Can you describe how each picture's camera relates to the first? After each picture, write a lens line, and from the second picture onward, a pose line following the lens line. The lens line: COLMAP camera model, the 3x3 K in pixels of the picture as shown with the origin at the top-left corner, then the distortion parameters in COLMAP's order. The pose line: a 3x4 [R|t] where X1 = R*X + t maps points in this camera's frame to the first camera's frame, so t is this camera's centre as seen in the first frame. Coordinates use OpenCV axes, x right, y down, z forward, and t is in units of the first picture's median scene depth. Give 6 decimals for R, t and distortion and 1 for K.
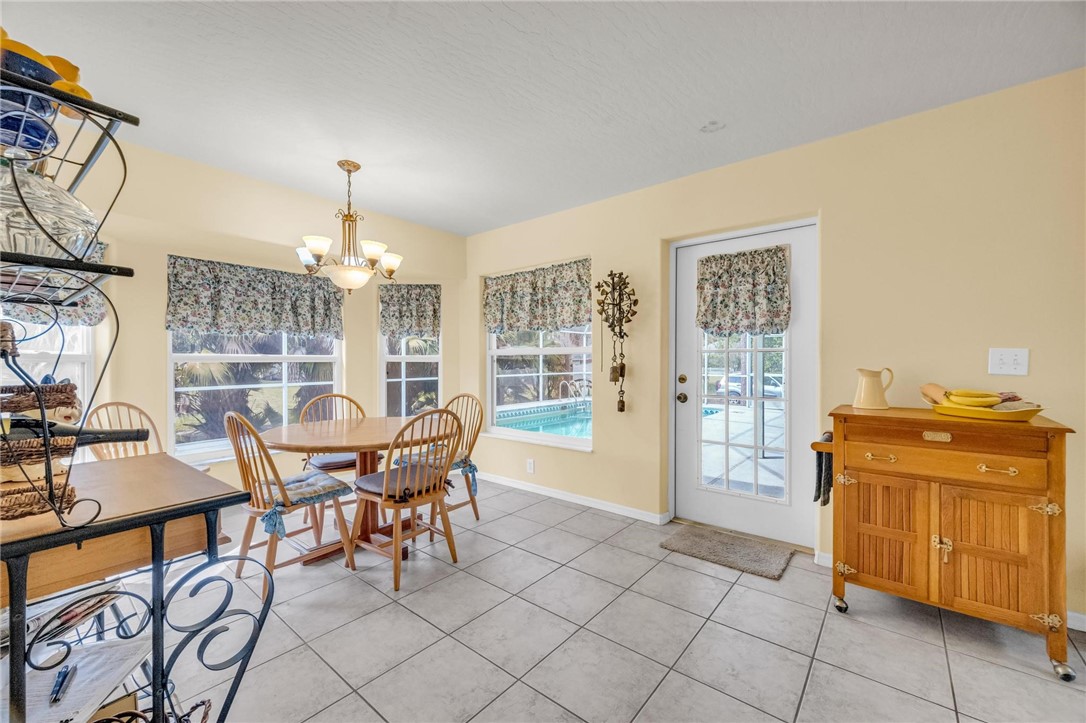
lens RADIAL K [[432.4, 0, 536.3], [0, 432.4, 359.7], [0, 0, 1]] dist [0.001407, -0.000410]
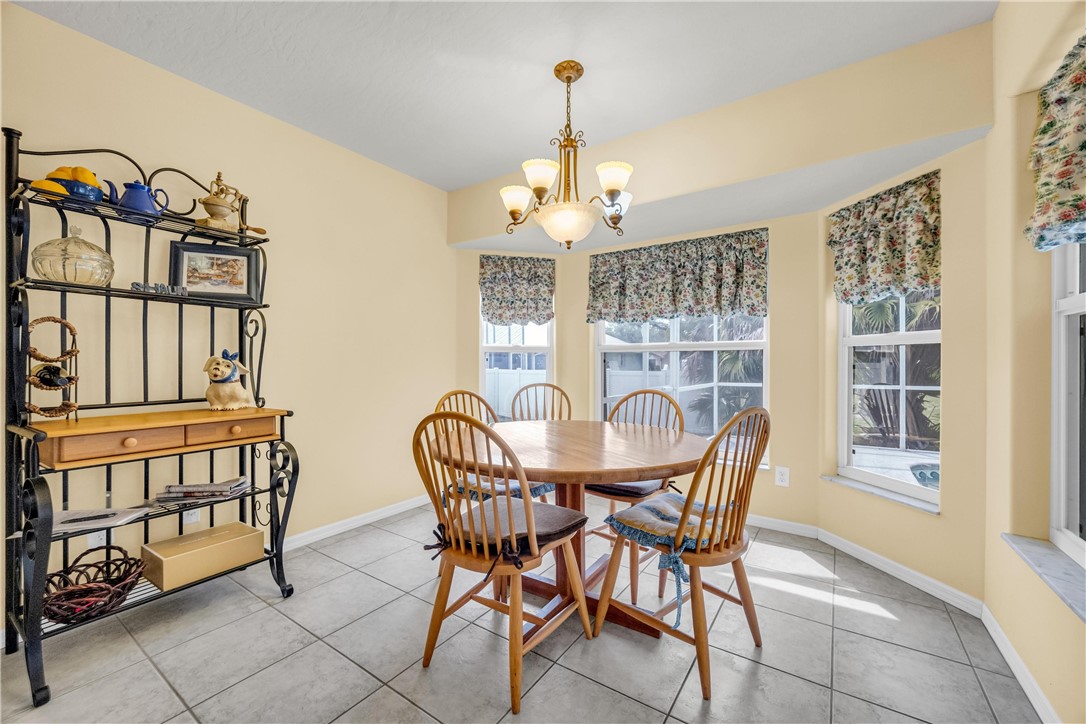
lens RADIAL K [[432.4, 0, 548.1], [0, 432.4, 364.8], [0, 0, 1]] dist [0.001407, -0.000410]
pose [[0.110555, 0.000014, -0.993870, 0.221039], [0.005326, 0.999986, 0.000606, 0.033894], [0.993856, -0.005360, 0.110554, 0.665567]]
